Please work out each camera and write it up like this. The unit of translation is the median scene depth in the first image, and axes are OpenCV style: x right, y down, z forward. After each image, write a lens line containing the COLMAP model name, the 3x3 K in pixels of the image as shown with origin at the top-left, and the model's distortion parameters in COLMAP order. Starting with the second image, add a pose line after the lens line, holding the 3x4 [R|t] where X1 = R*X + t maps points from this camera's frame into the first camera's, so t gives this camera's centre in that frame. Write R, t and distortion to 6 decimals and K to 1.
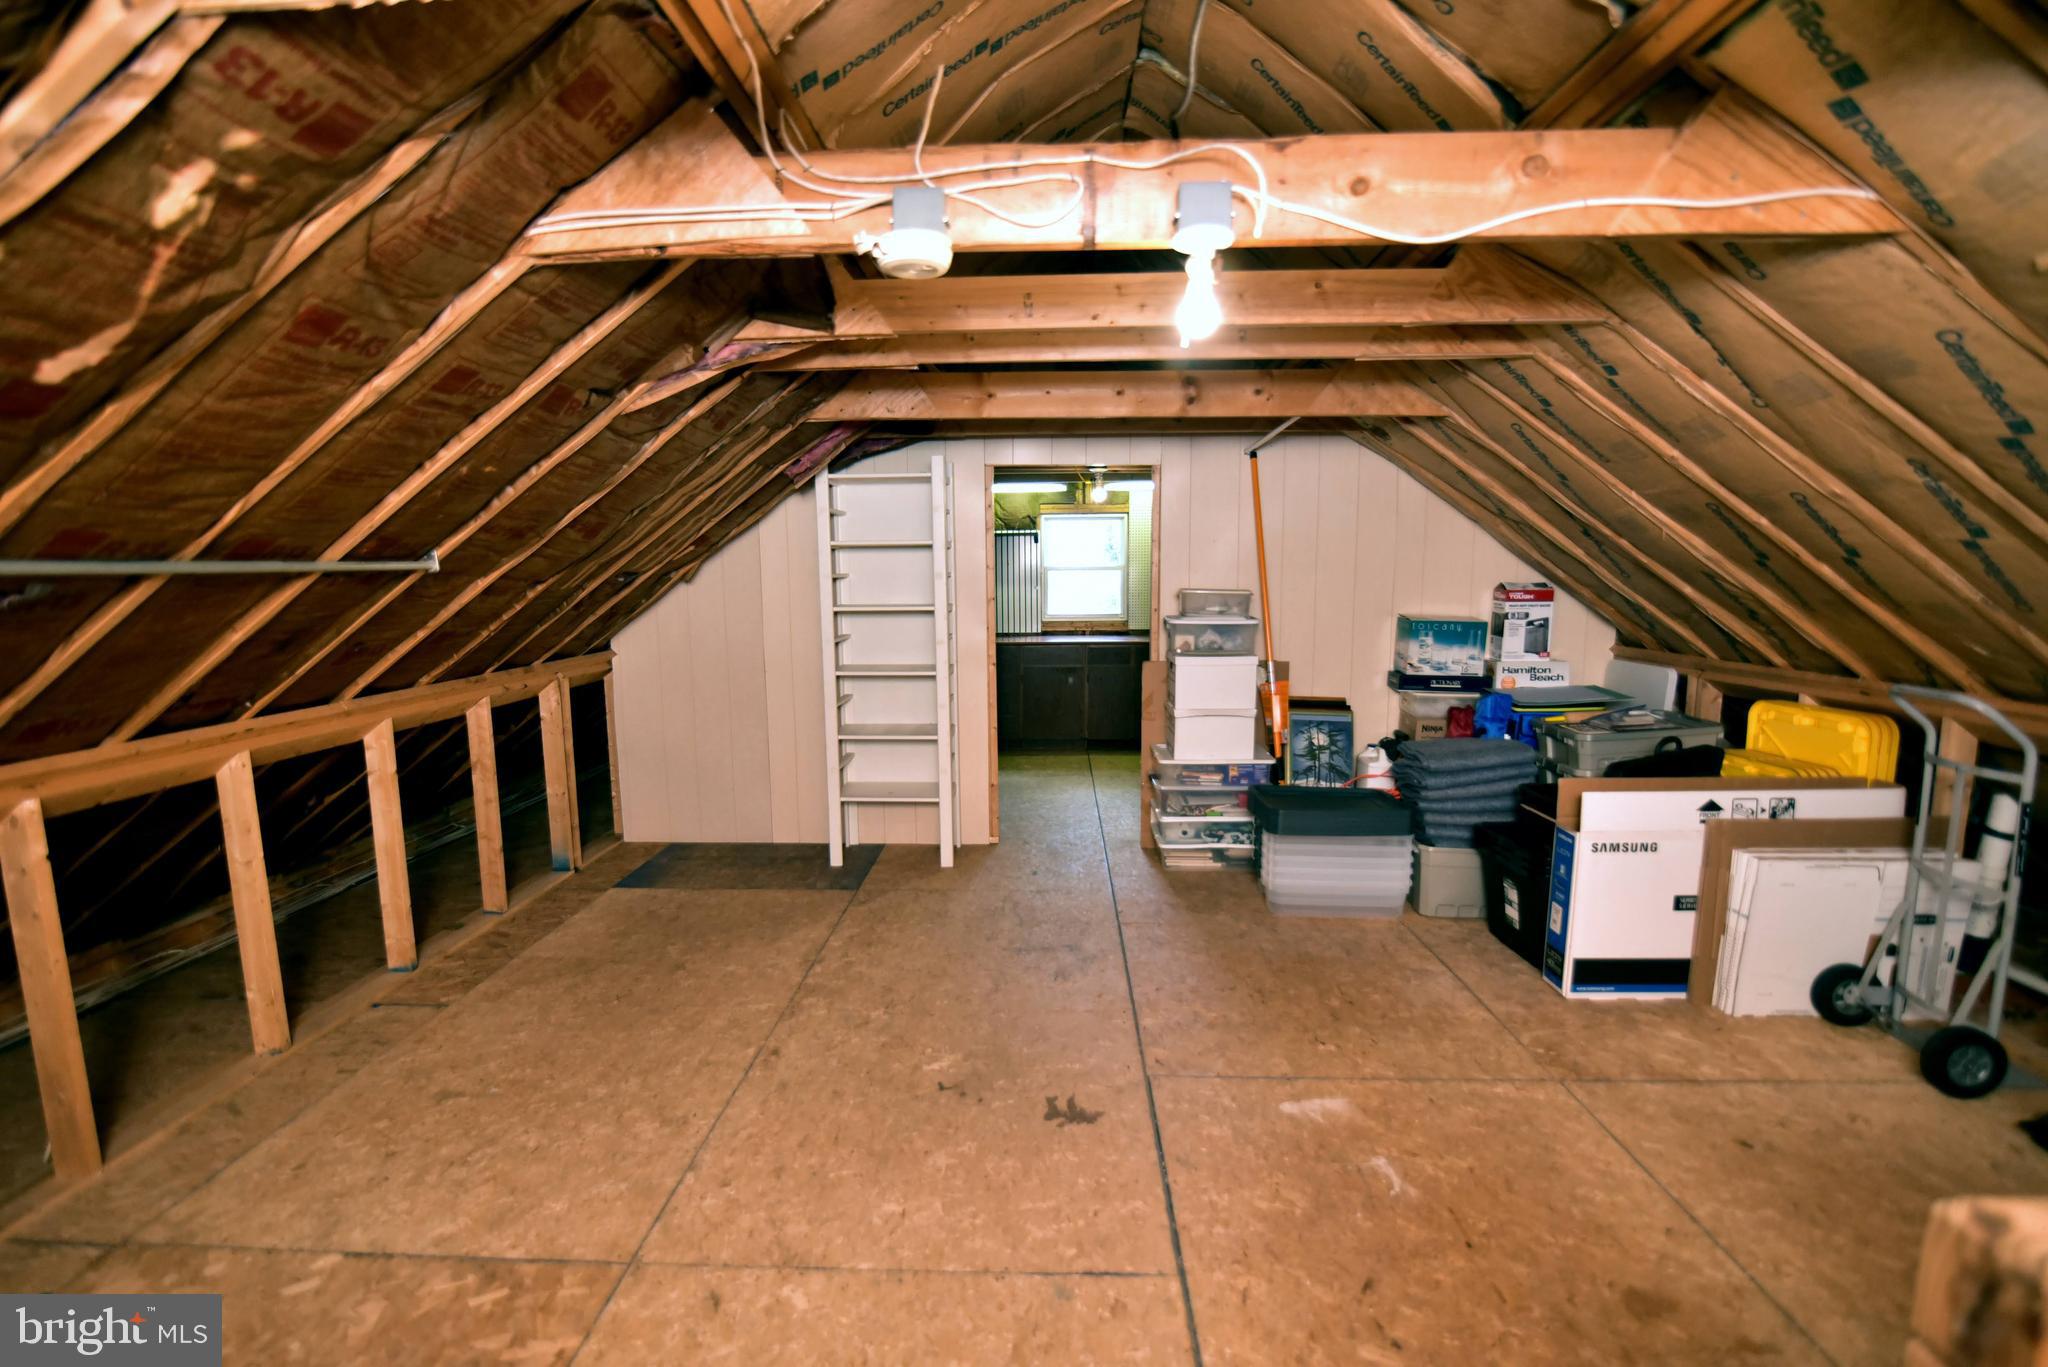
lens RADIAL K [[937.6, 0, 1008.2], [0, 937.6, 684.7], [0, 0, 1]] dist [-0.018109, -0.000372]
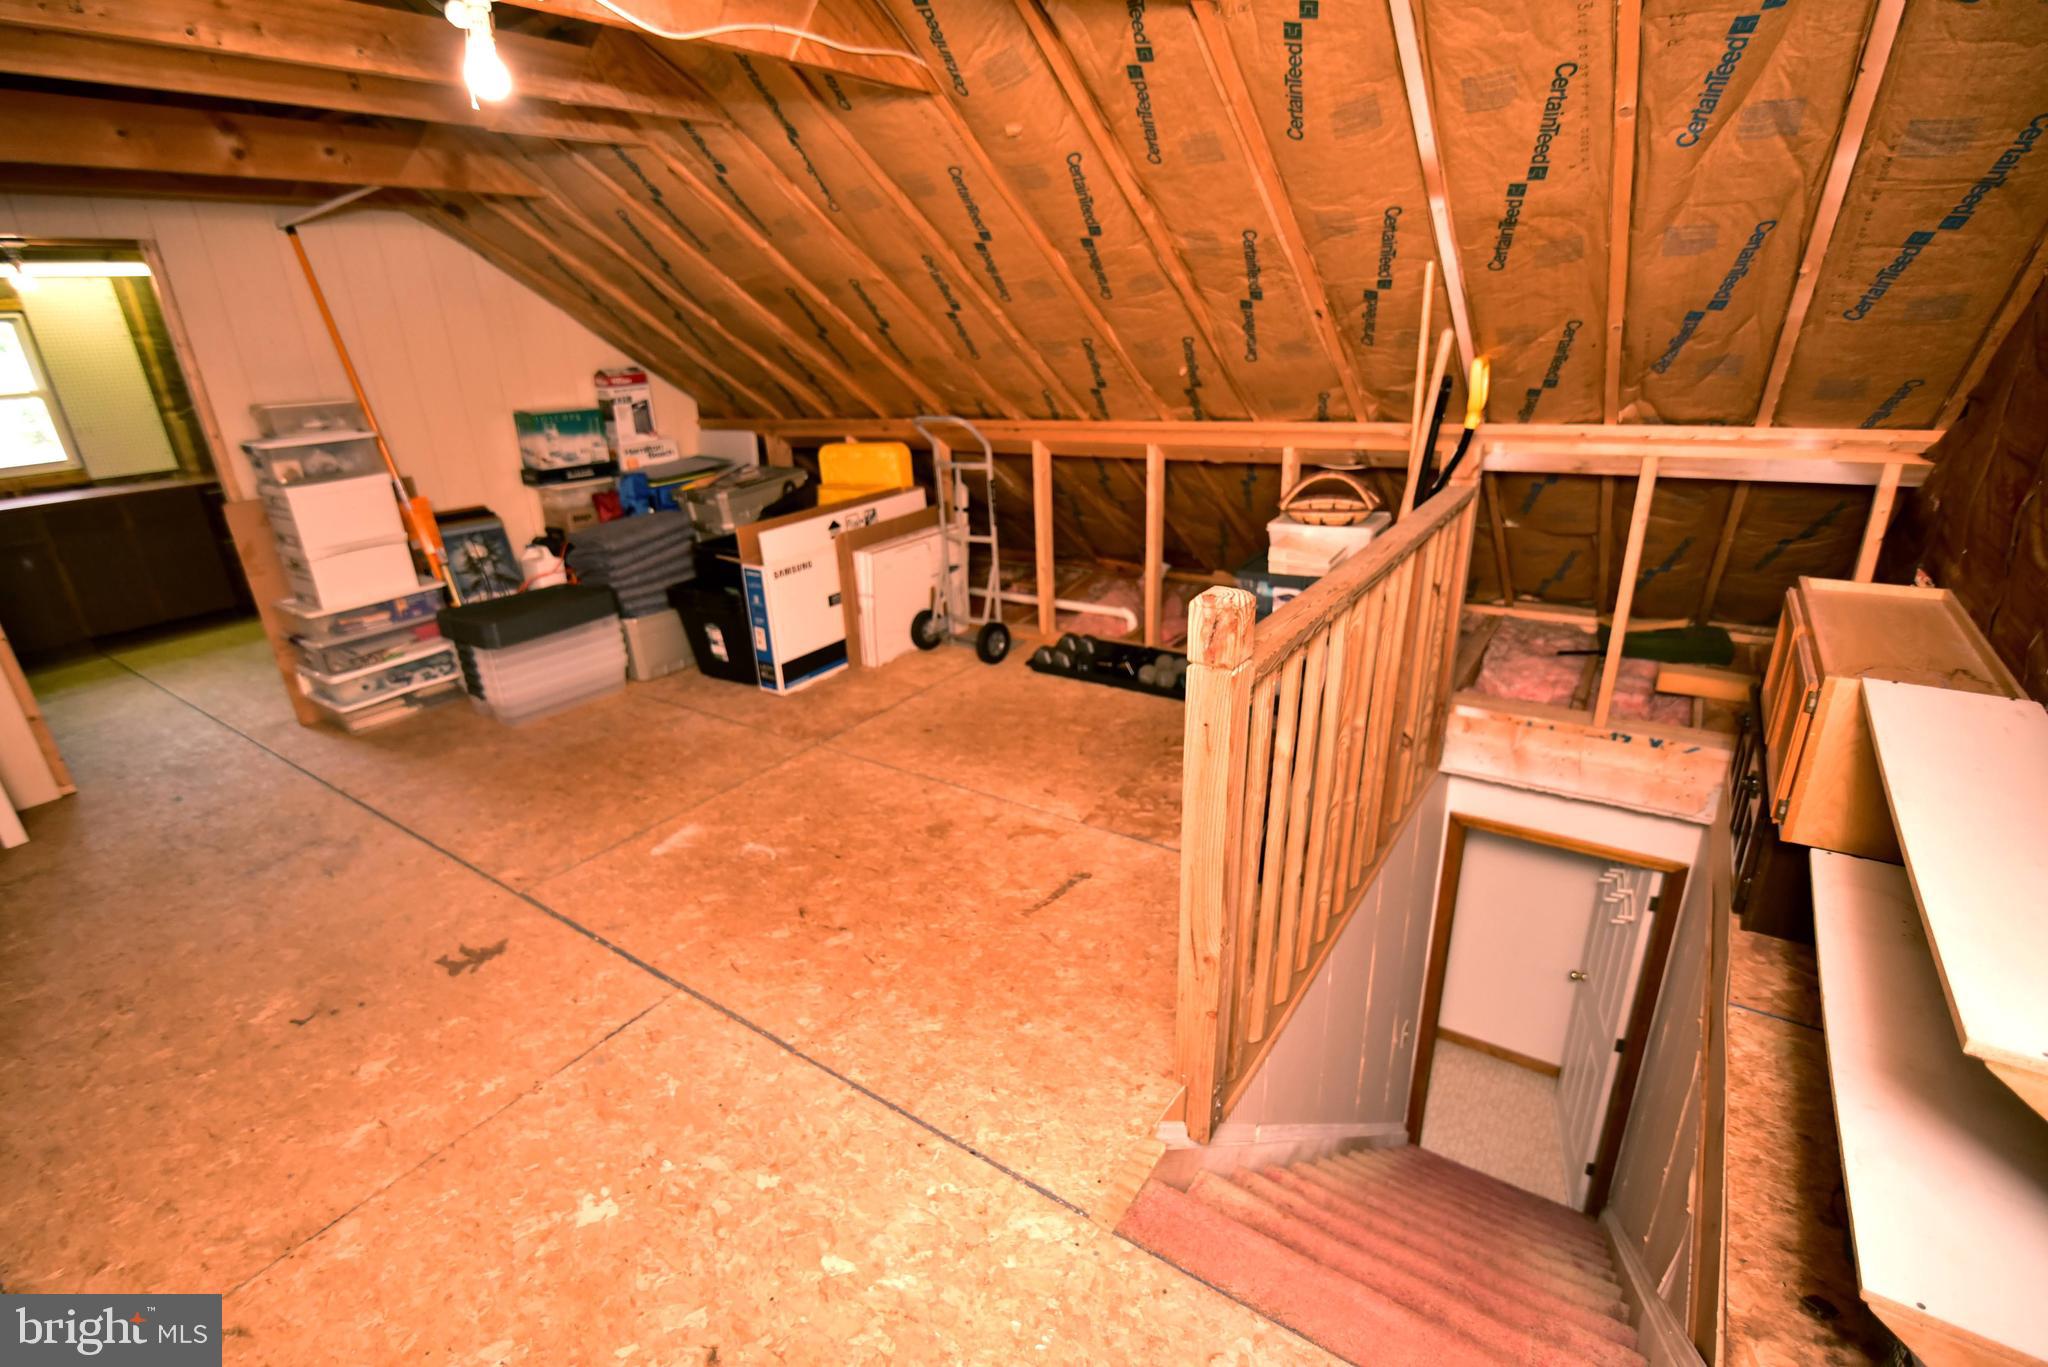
lens RADIAL K [[937.6, 0, 1008.2], [0, 937.6, 684.7], [0, 0, 1]] dist [-0.018109, -0.000372]
pose [[0.546902, -0.321833, 0.772866, -0.197545], [0.156856, 0.946202, 0.283017, 0.003689], [-0.822371, -0.033554, 0.567961, 0.003950]]
